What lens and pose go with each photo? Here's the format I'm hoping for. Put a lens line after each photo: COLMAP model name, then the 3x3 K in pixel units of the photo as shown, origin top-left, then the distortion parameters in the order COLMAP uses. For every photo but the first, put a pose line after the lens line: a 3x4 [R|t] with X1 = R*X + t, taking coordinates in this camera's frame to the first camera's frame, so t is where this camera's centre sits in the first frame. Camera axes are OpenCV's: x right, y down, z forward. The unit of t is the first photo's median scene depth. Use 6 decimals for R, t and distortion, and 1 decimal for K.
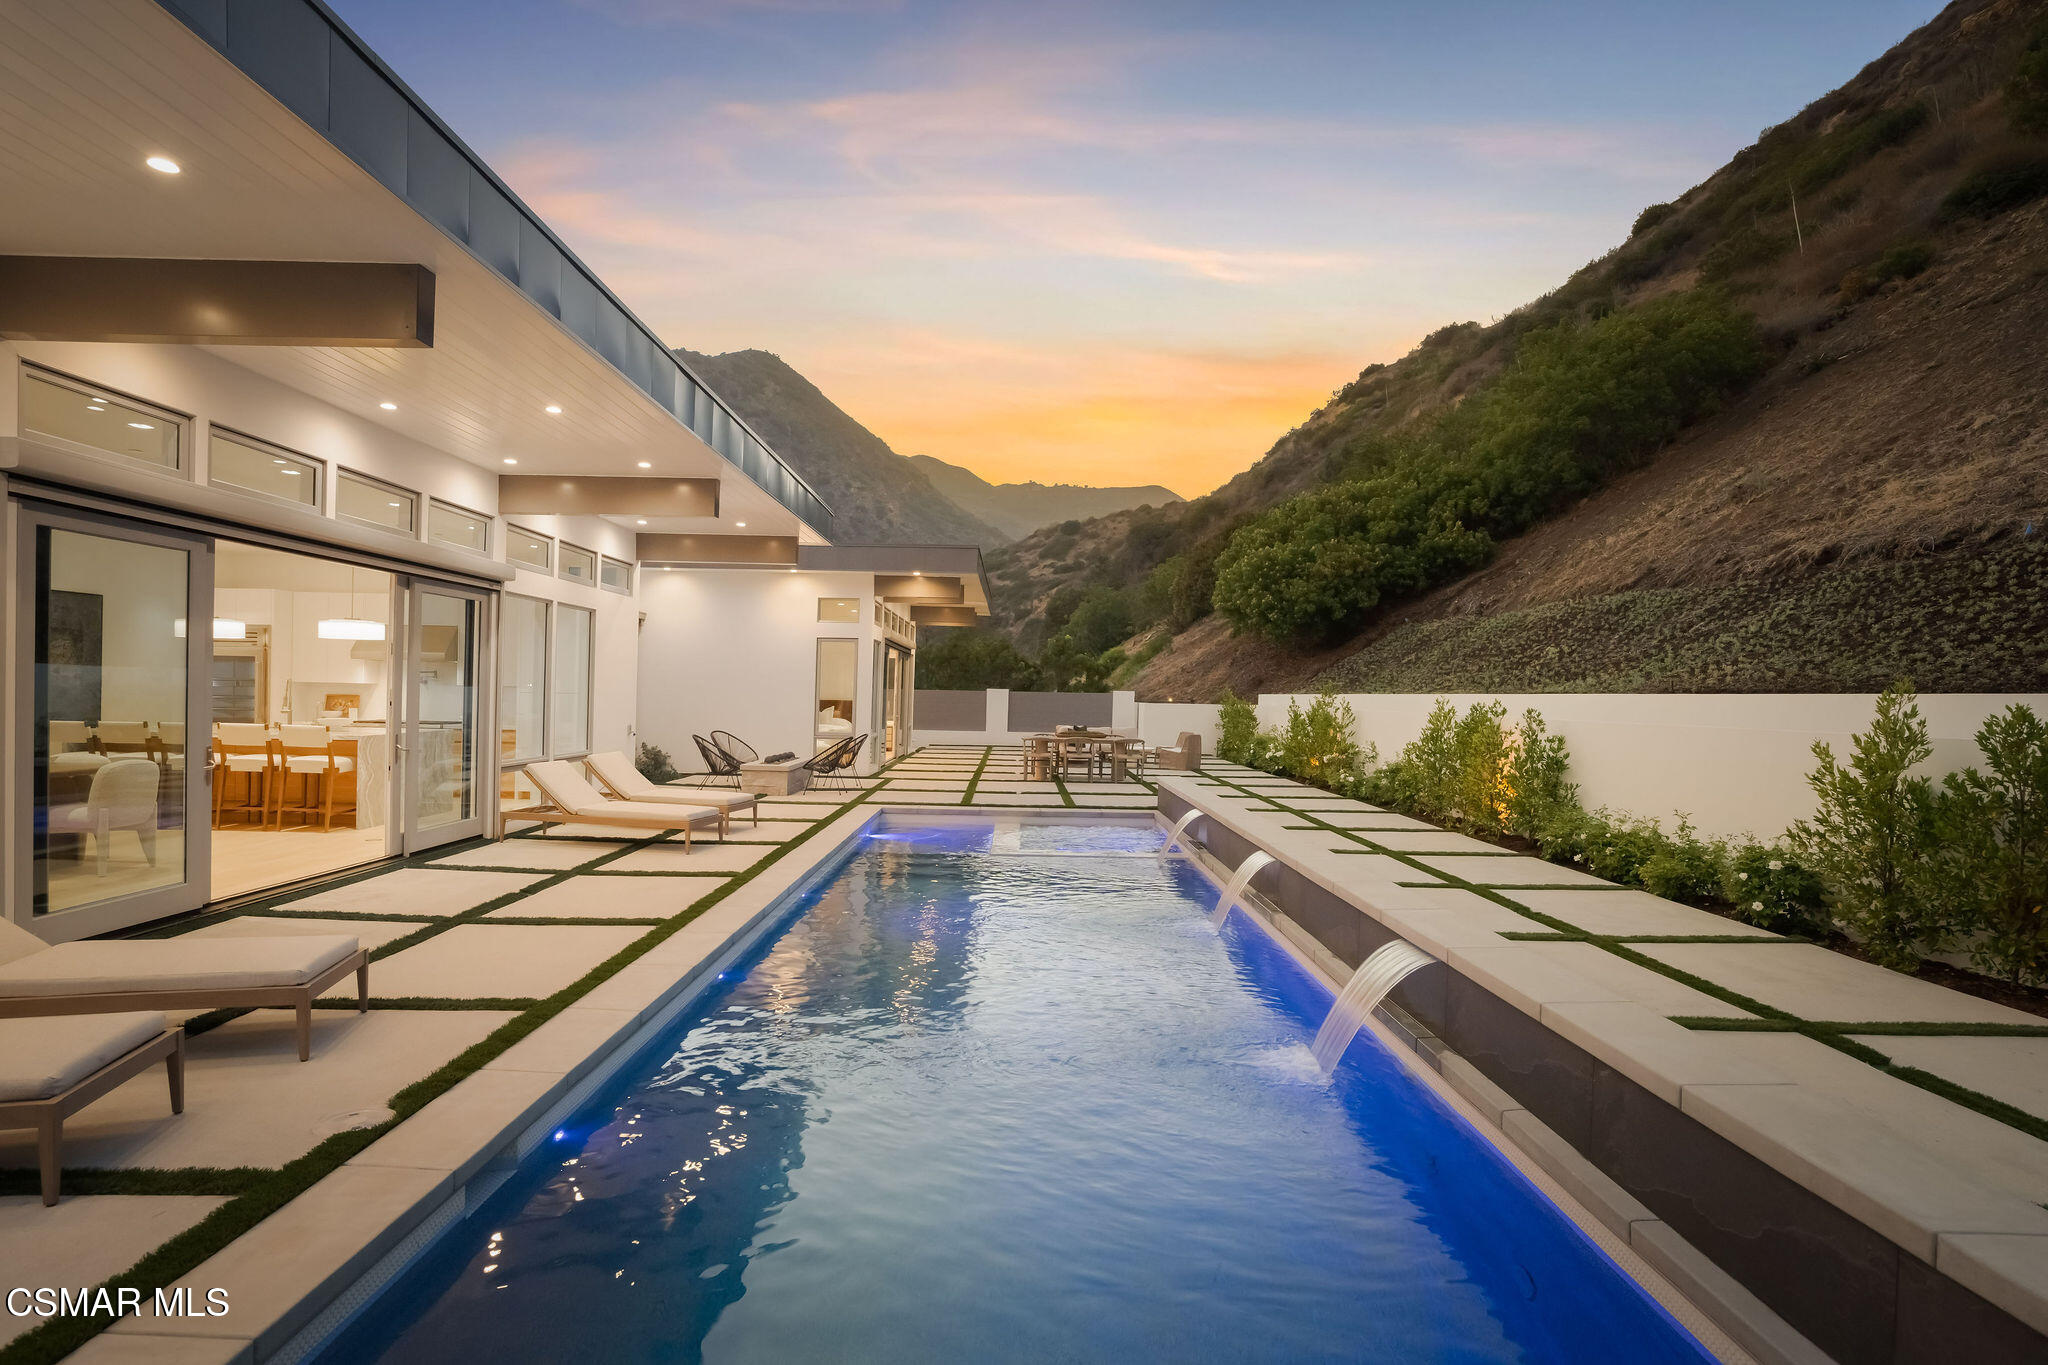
lens RADIAL K [[1054.1, 0, 1015.3], [0, 1054.1, 701.1], [0, 0, 1]] dist [-0.023300, 0.004253]
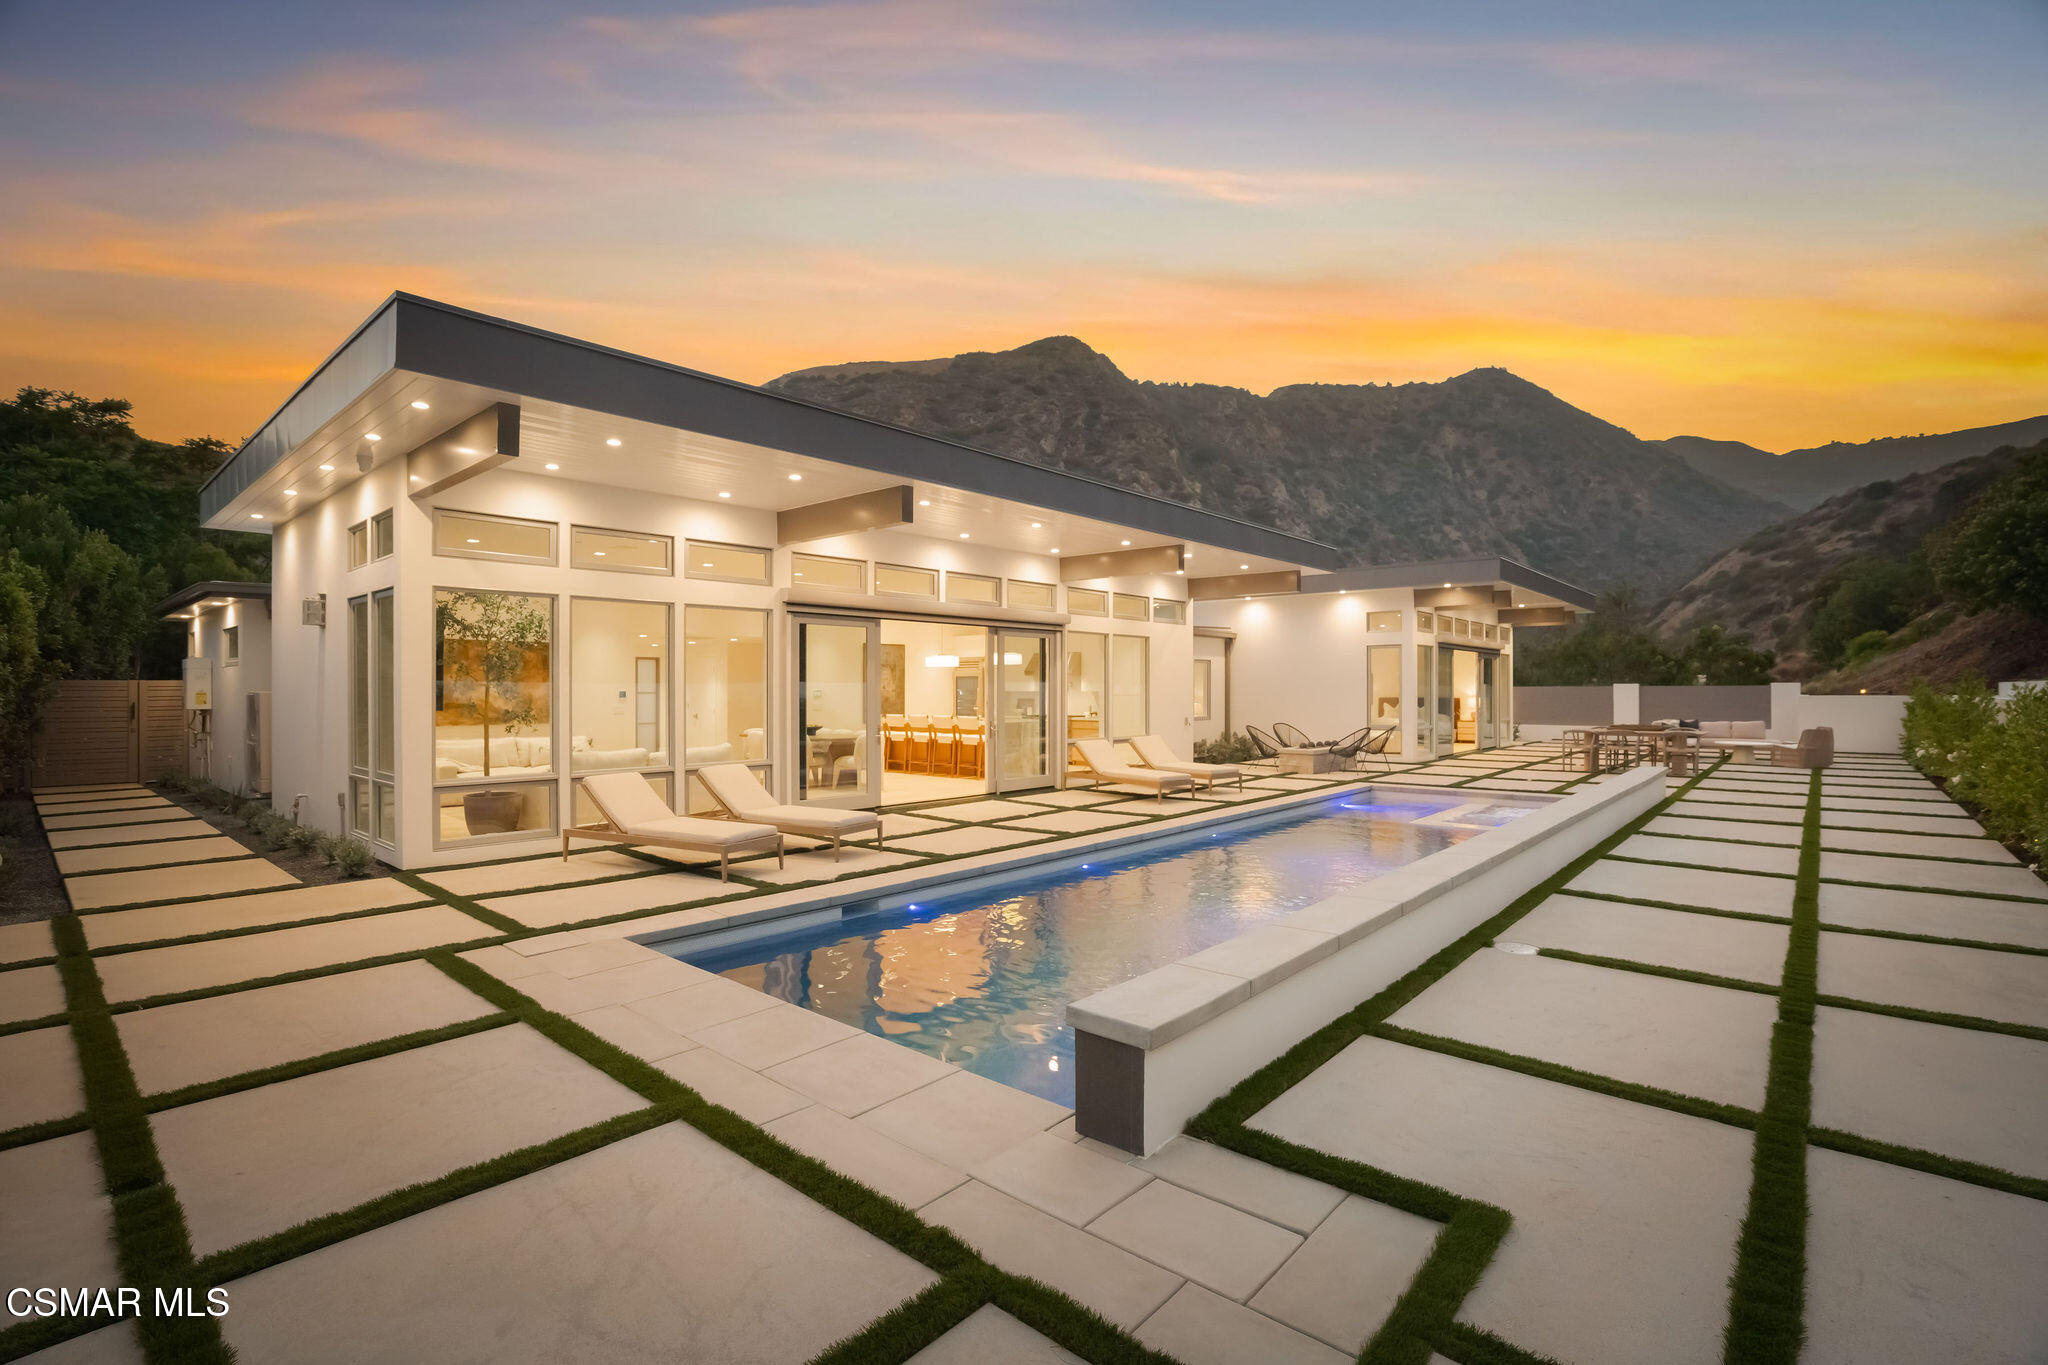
lens RADIAL K [[939.2, 0, 1017.0], [0, 939.2, 677.5], [0, 0, 1]] dist [-0.034367, 0.009245]
pose [[0.749649, -0.029586, -0.661174, 0.219282], [0.011740, 0.999438, -0.031411, 0.004651], [0.661731, 0.015785, 0.749575, -0.058011]]
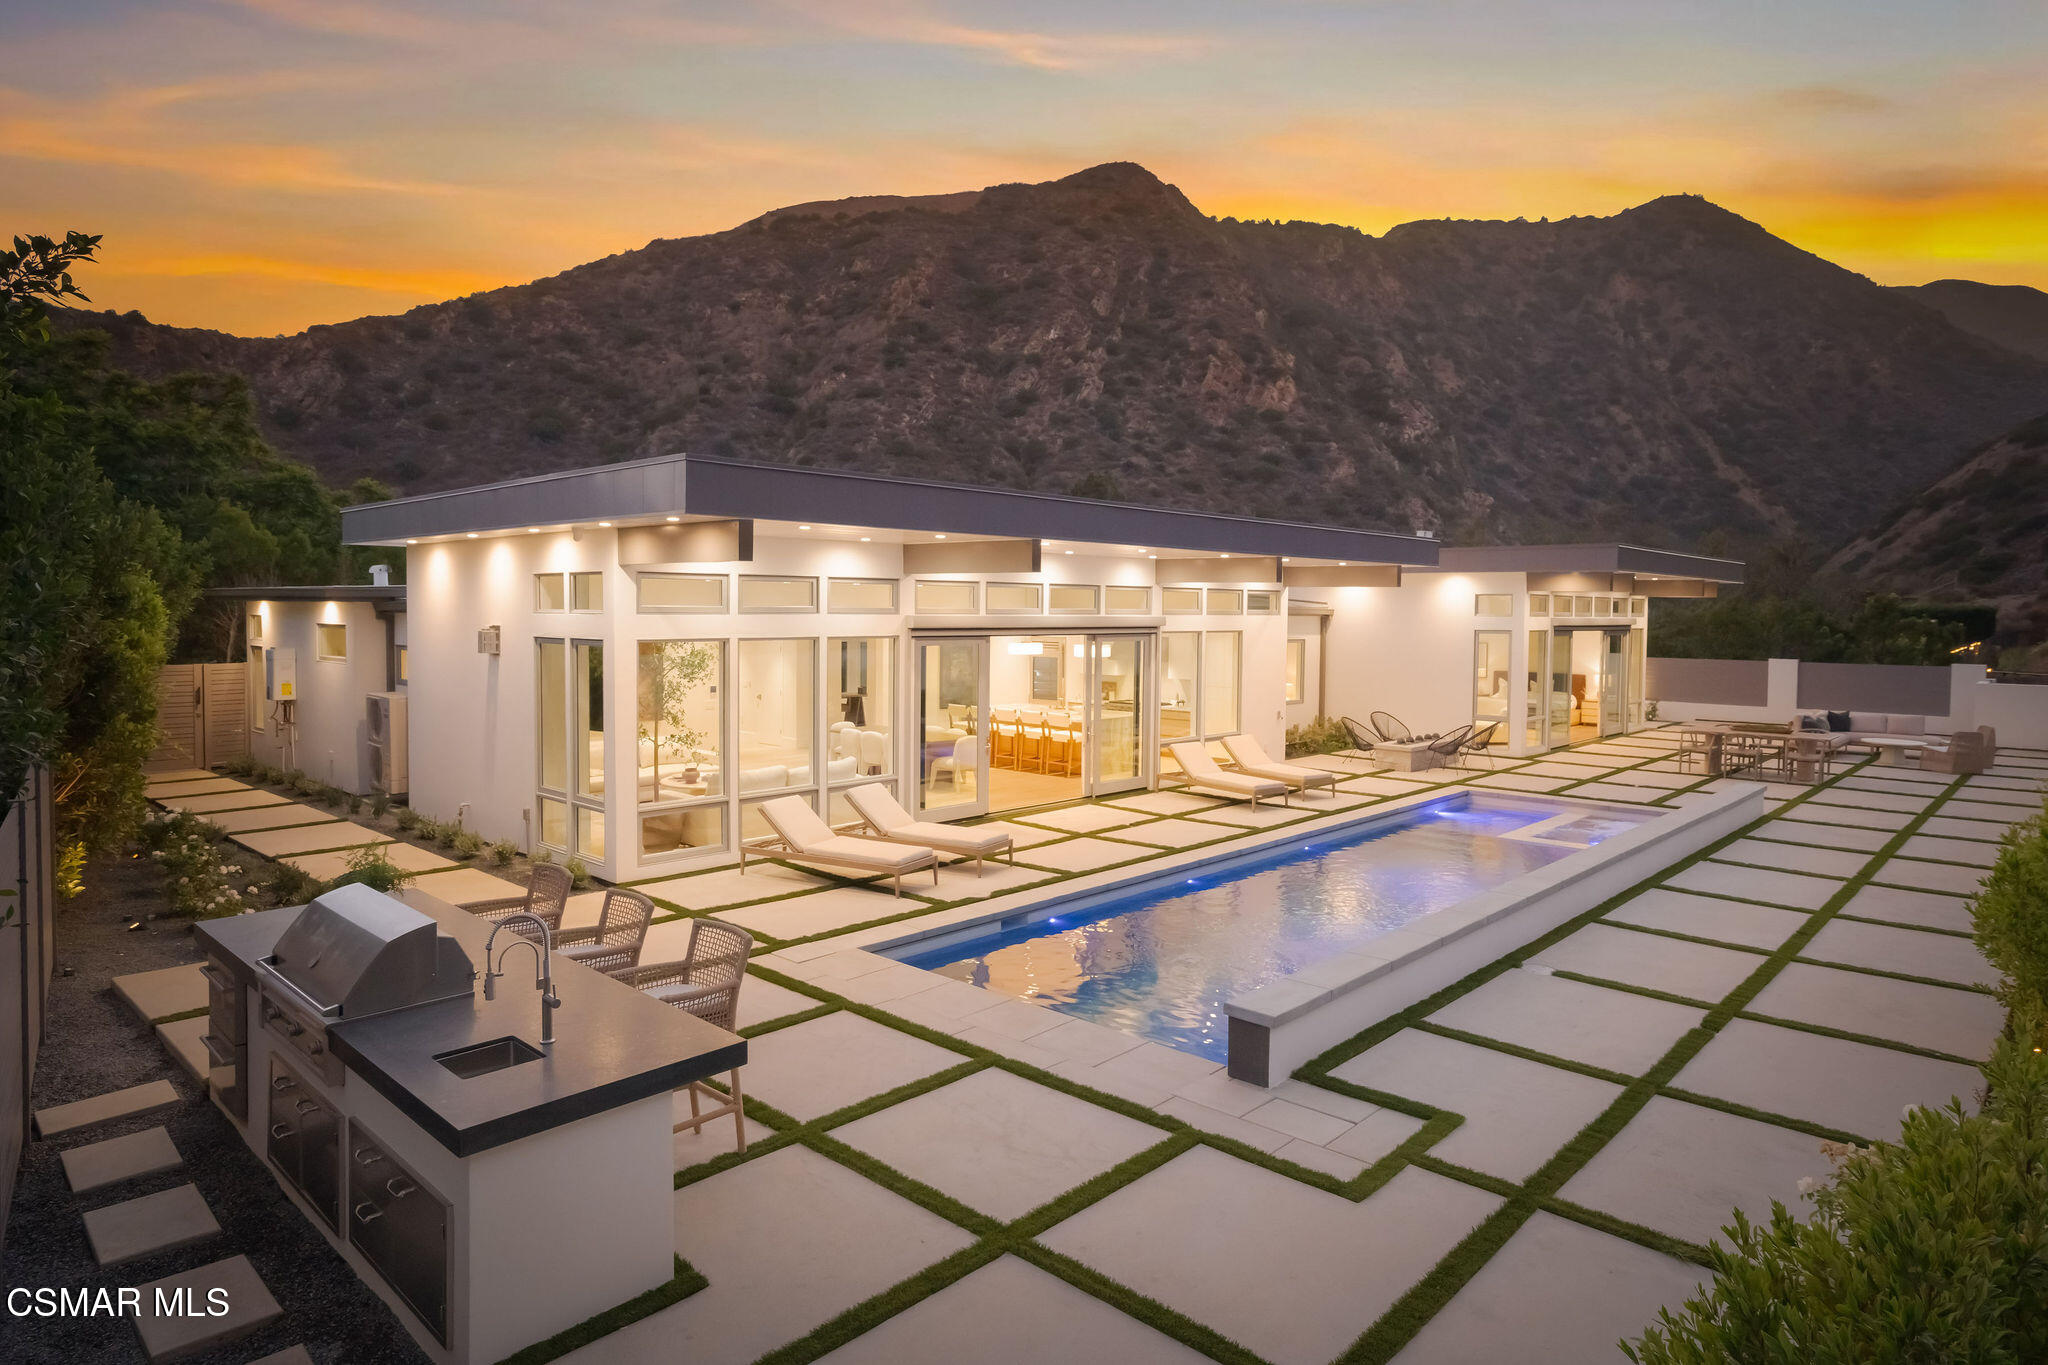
lens RADIAL K [[1193.1, 0, 1025.2], [0, 1193.1, 633.5], [0, 0, 1]] dist [0.005937, 0.008334]
pose [[0.733810, 0.002298, -0.679351, 0.328017], [0.000775, 0.999991, 0.004219, -0.063203], [0.679355, -0.003623, 0.733801, -0.253857]]
